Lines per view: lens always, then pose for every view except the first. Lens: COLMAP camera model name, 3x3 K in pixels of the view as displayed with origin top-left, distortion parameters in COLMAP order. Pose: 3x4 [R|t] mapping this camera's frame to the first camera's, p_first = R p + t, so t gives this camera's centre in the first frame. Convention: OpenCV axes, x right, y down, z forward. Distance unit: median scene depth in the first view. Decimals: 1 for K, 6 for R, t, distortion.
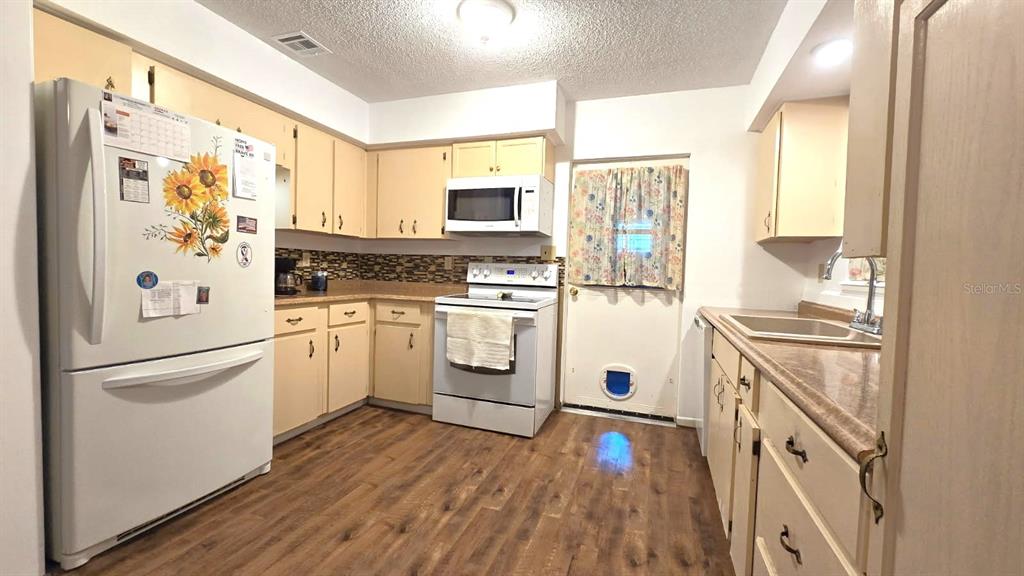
lens RADIAL K [[415.7, 0, 507.9], [0, 415.7, 282.8], [0, 0, 1]] dist [-0.000070, -0.000157]
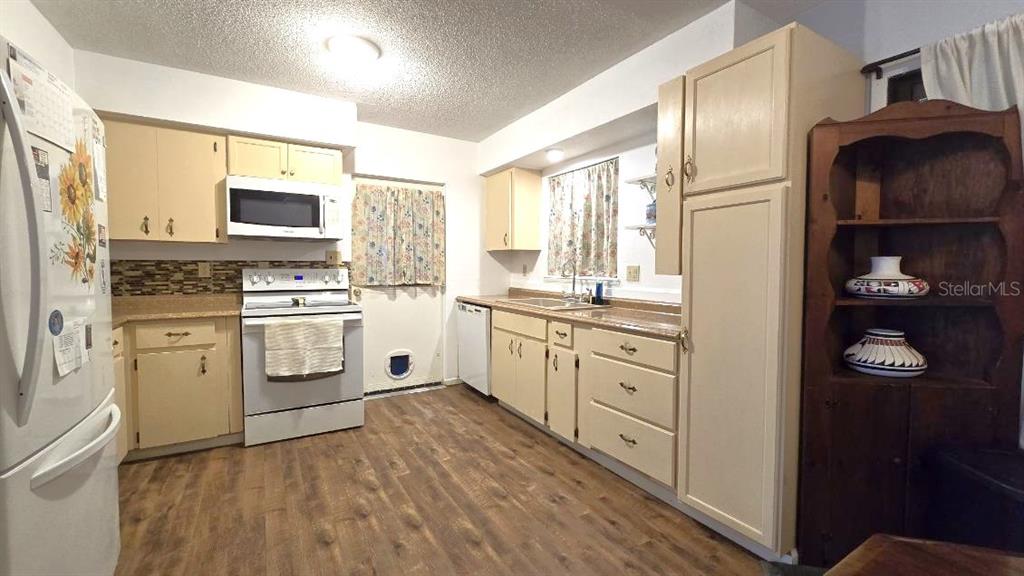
lens RADIAL K [[415.7, 0, 504.9], [0, 415.7, 281.9], [0, 0, 1]] dist [-0.000070, -0.000157]
pose [[0.641060, -0.055319, 0.765494, -0.568272], [0.039428, 0.998456, 0.039135, -0.045007], [-0.766477, 0.005093, 0.642251, -0.014247]]
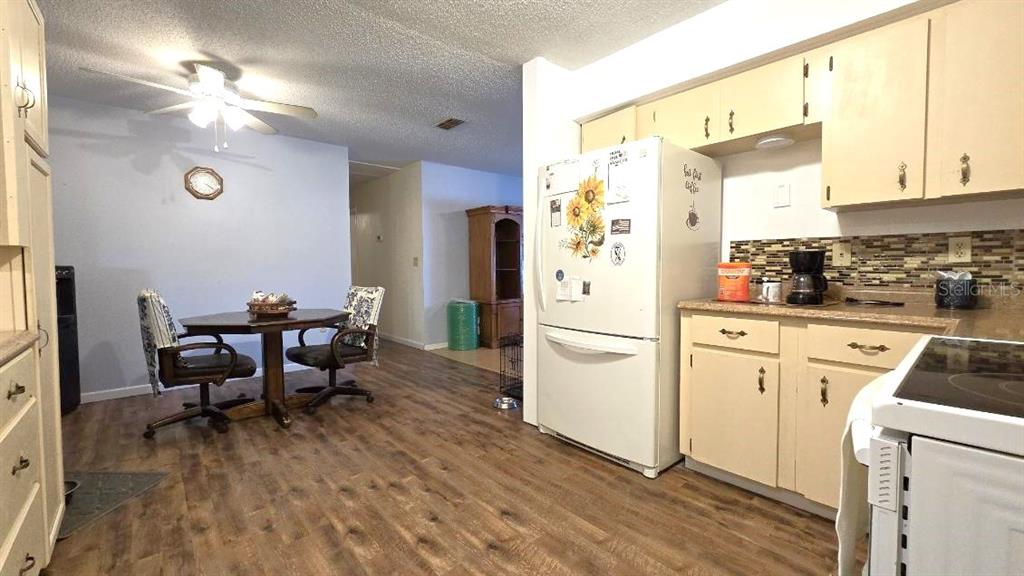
lens RADIAL K [[415.7, 0, 504.3], [0, 415.7, 284.0], [0, 0, 1]] dist [-0.000070, -0.000157]
pose [[-0.490402, 0.007682, -0.871463, 0.359131], [-0.037160, 0.998867, 0.029716, -0.008029], [0.870704, 0.046956, -0.489561, 0.981226]]
